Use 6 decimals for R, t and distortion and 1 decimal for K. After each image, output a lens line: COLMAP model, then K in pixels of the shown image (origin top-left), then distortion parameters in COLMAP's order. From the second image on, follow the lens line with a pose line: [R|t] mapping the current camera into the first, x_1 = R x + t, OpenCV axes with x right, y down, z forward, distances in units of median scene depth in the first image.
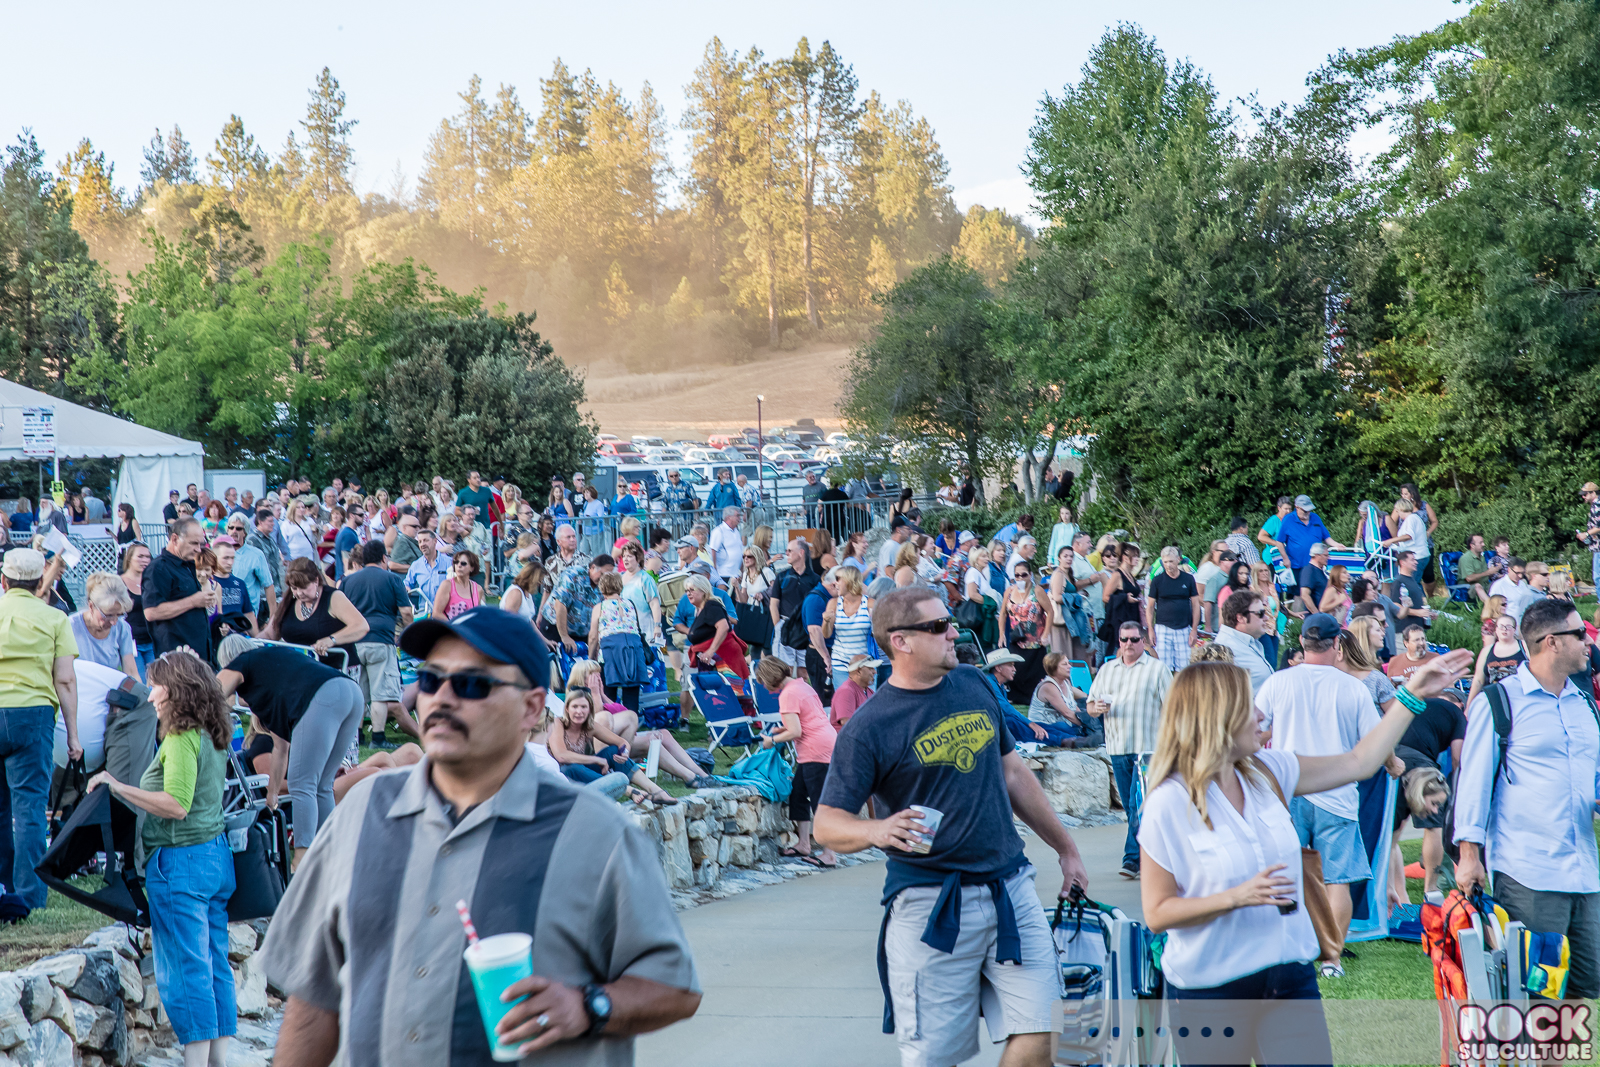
lens RADIAL K [[3157.5, 0, 798.8], [0, 3157.5, 535.9], [0, 0, 1]] dist [0.046279, 0.000000]
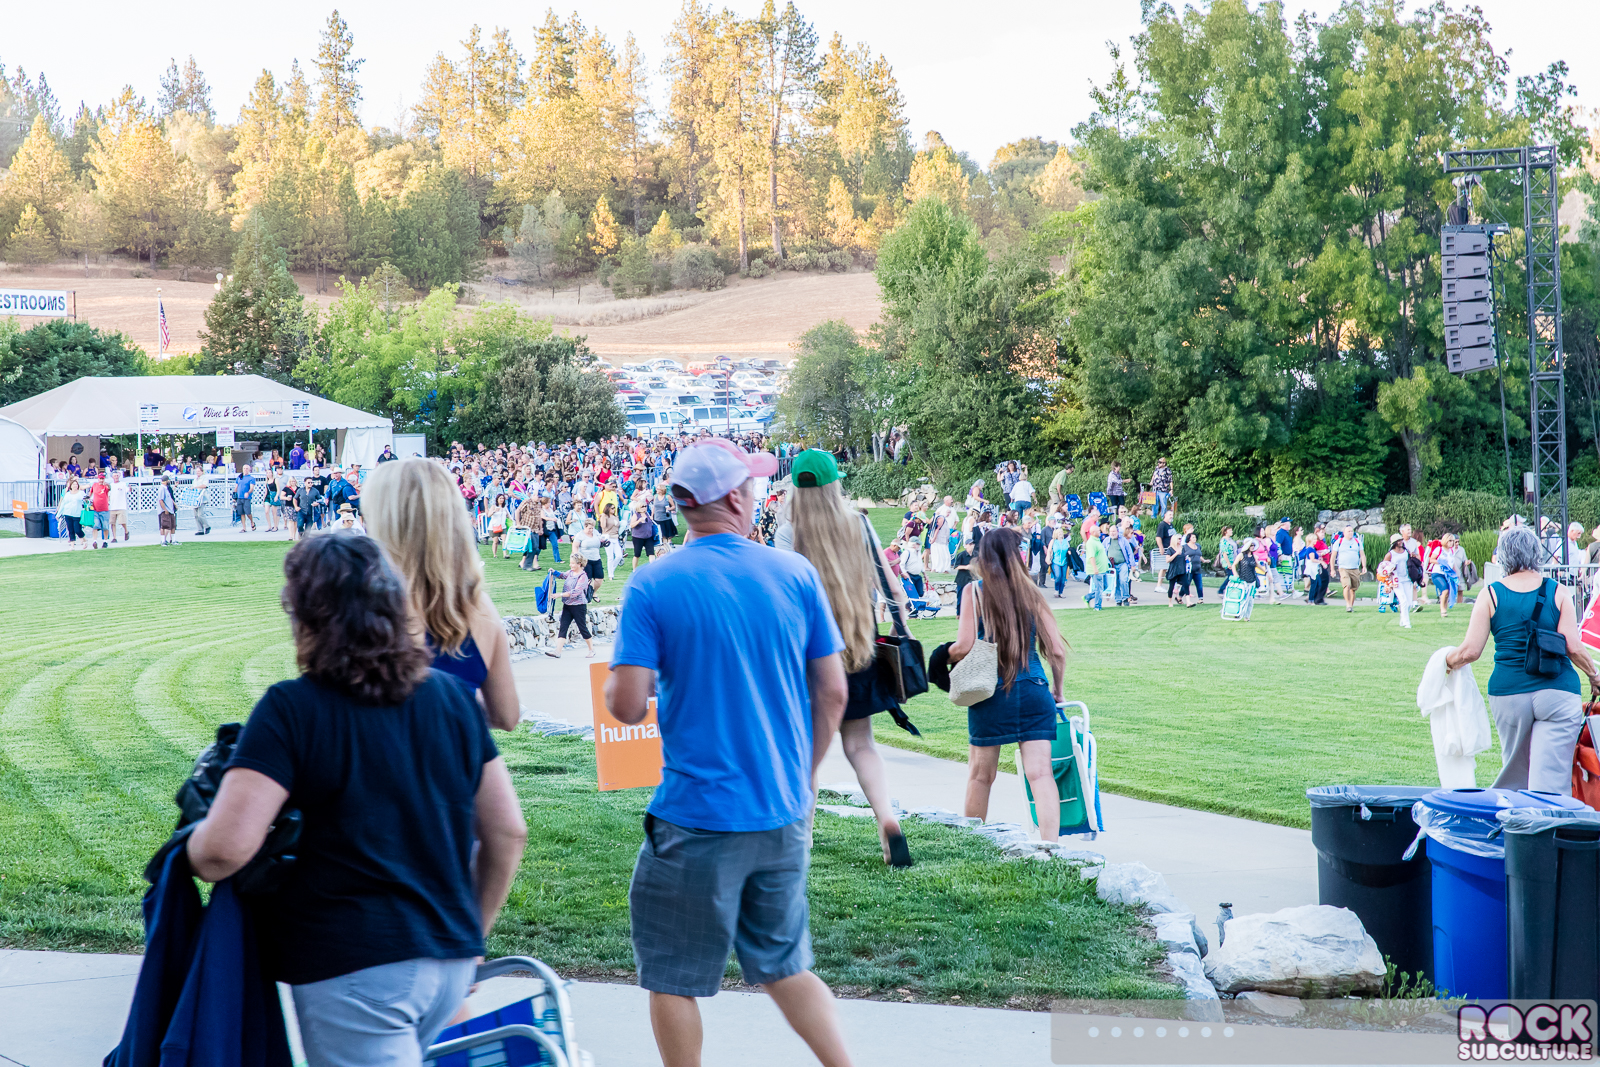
lens RADIAL K [[3157.5, 0, 799.7], [0, 3157.5, 532.3], [0, 0, 1]] dist [0.046279, 0.000000]
pose [[0.999963, 0.000571, 0.008628, 0.002414], [-0.000856, 0.999456, 0.032969, -0.004880], [-0.008605, -0.032976, 0.999419, -0.131437]]
